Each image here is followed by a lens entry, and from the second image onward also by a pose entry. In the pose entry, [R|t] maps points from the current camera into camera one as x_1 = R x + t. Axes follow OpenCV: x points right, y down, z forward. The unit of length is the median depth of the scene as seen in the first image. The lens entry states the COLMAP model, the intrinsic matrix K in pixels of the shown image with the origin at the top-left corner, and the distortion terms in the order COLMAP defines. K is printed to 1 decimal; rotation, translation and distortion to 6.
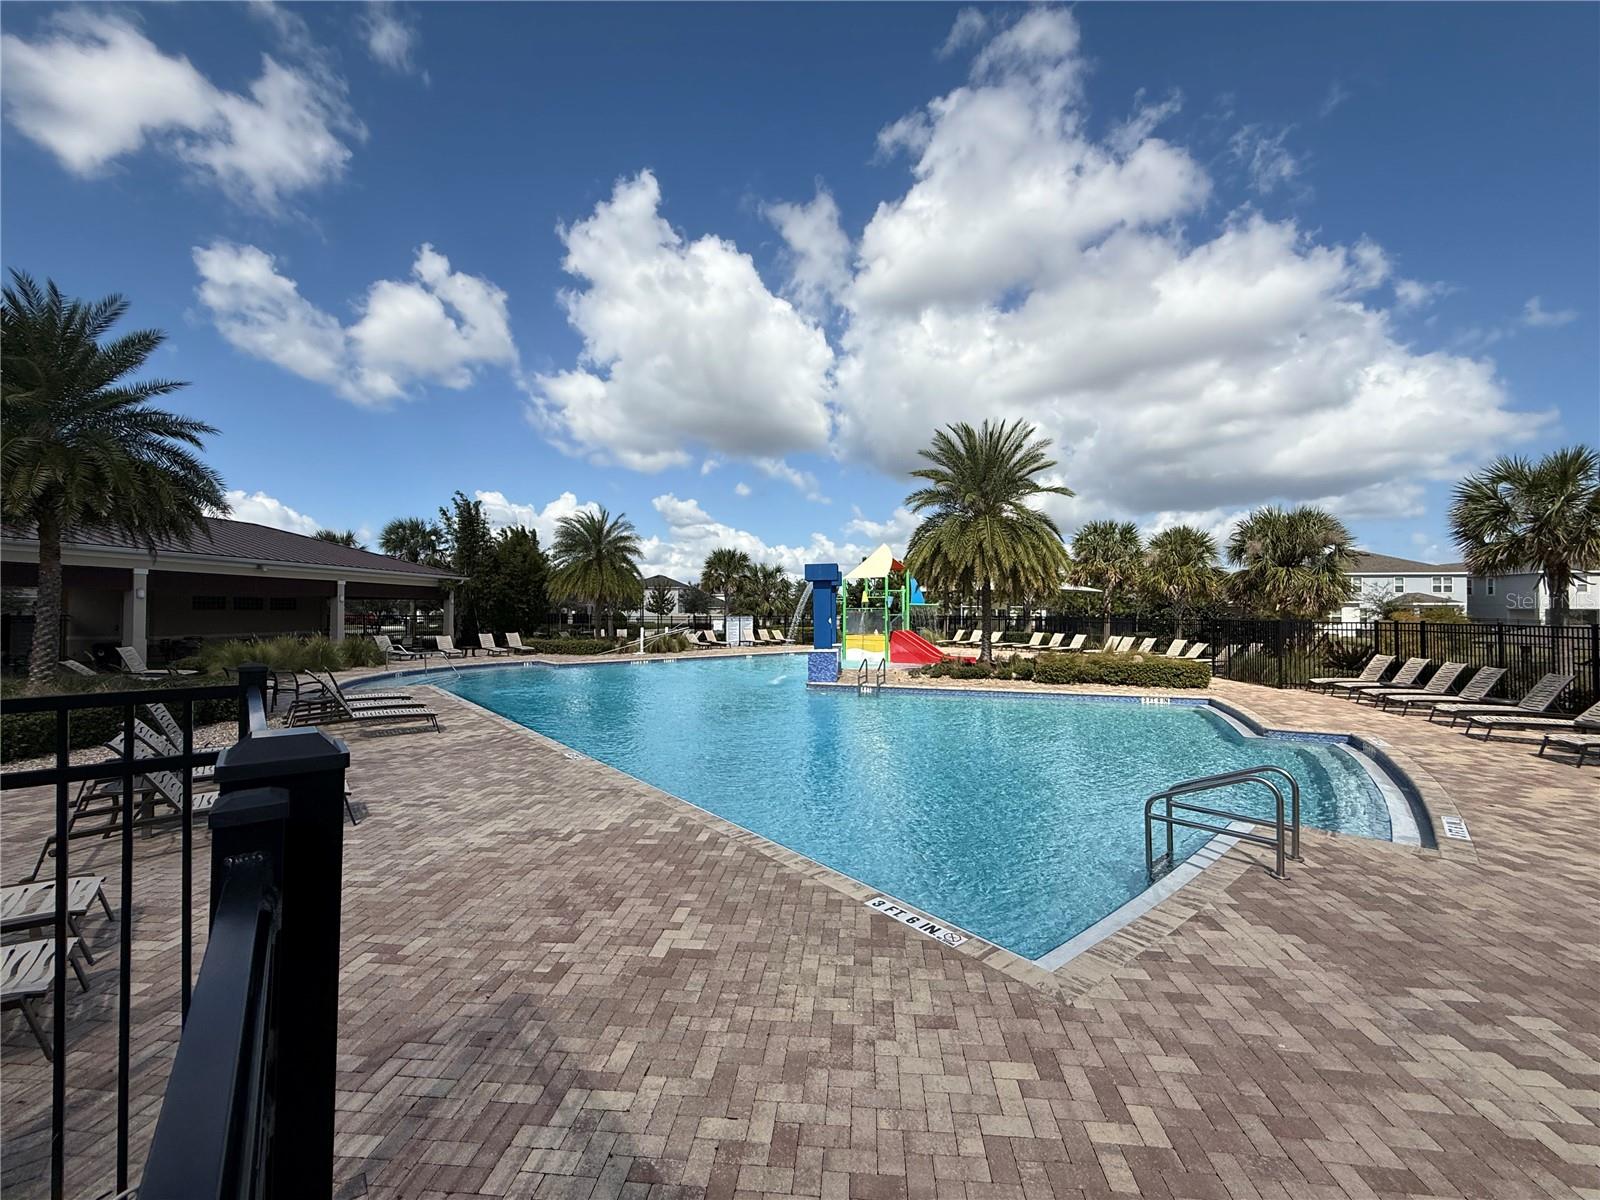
lens RADIAL K [[640.5, 0, 826.7], [0, 640.5, 533.3], [0, 0, 1]] dist [0.000041, -0.000020]
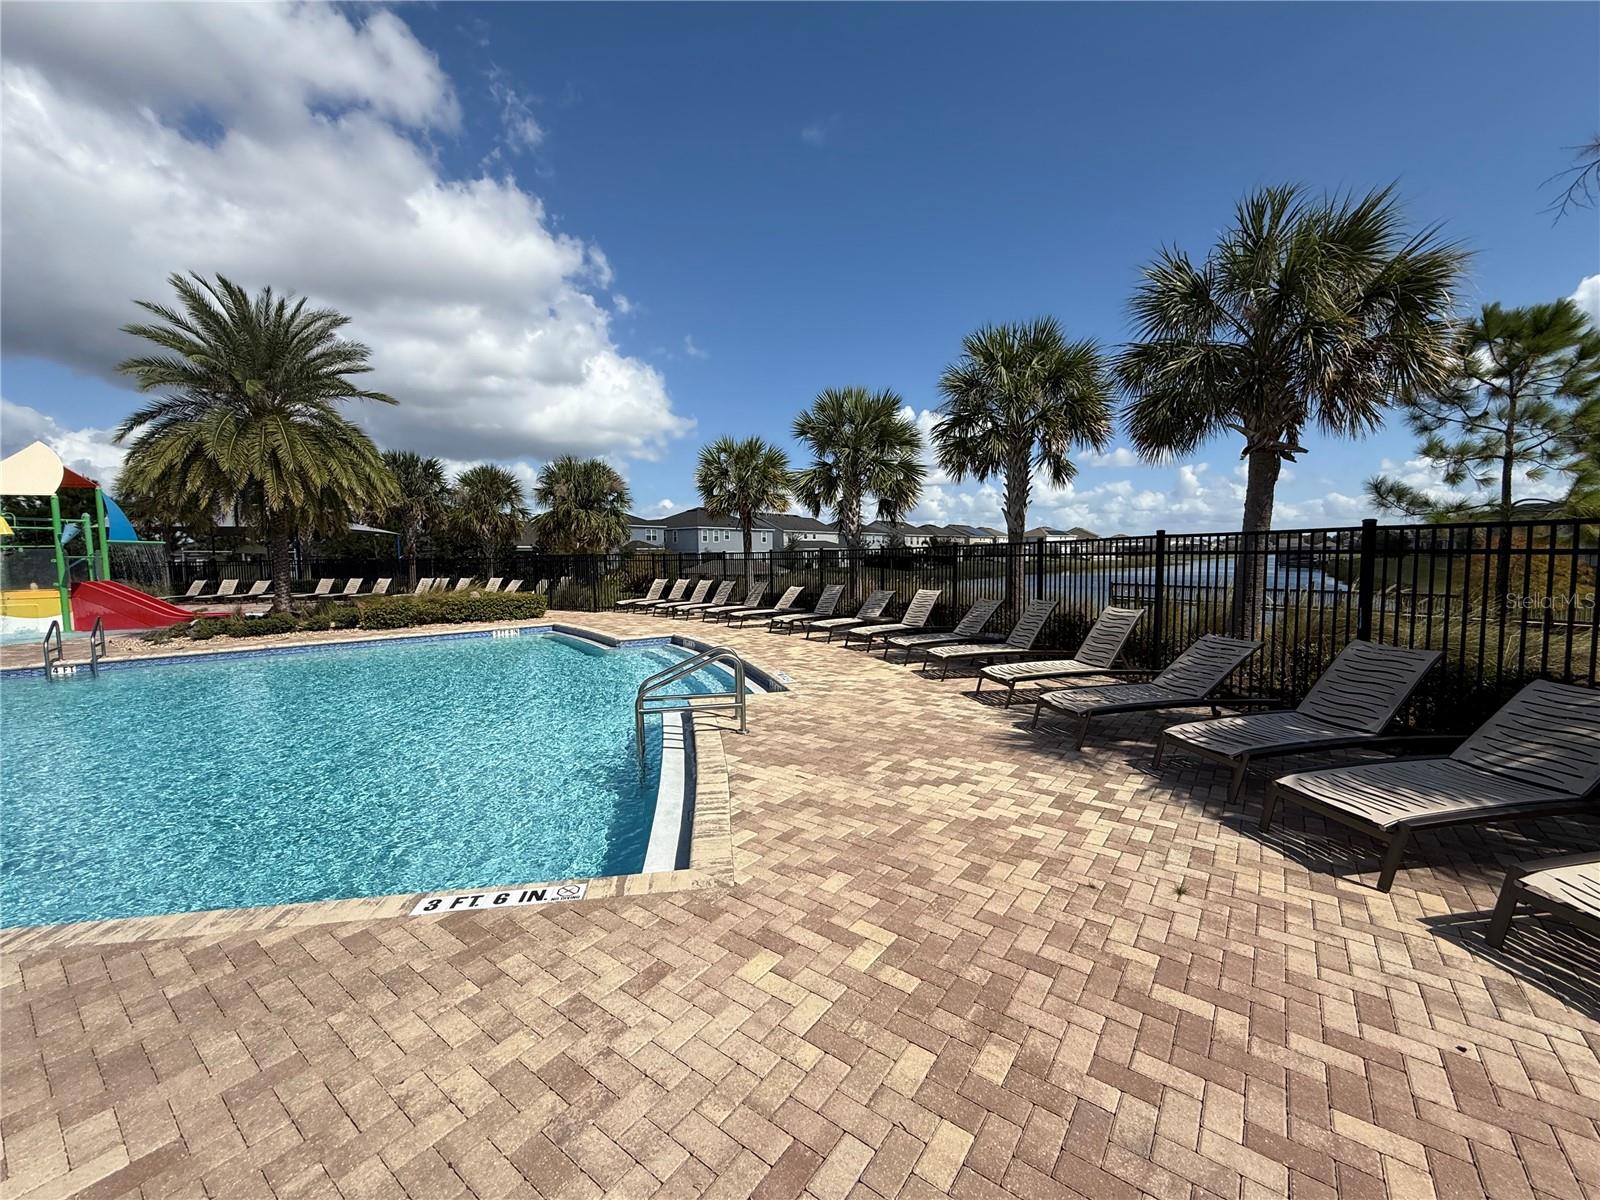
lens RADIAL K [[639.6, 0, 793.0], [0, 639.6, 606.2], [0, 0, 1]] dist [-0.000162, 0.000410]
pose [[0.529873, -0.078374, 0.844448, -0.074150], [-0.080485, 0.986579, 0.142068, 0.040254], [-0.844249, -0.143244, 0.516454, 0.107311]]
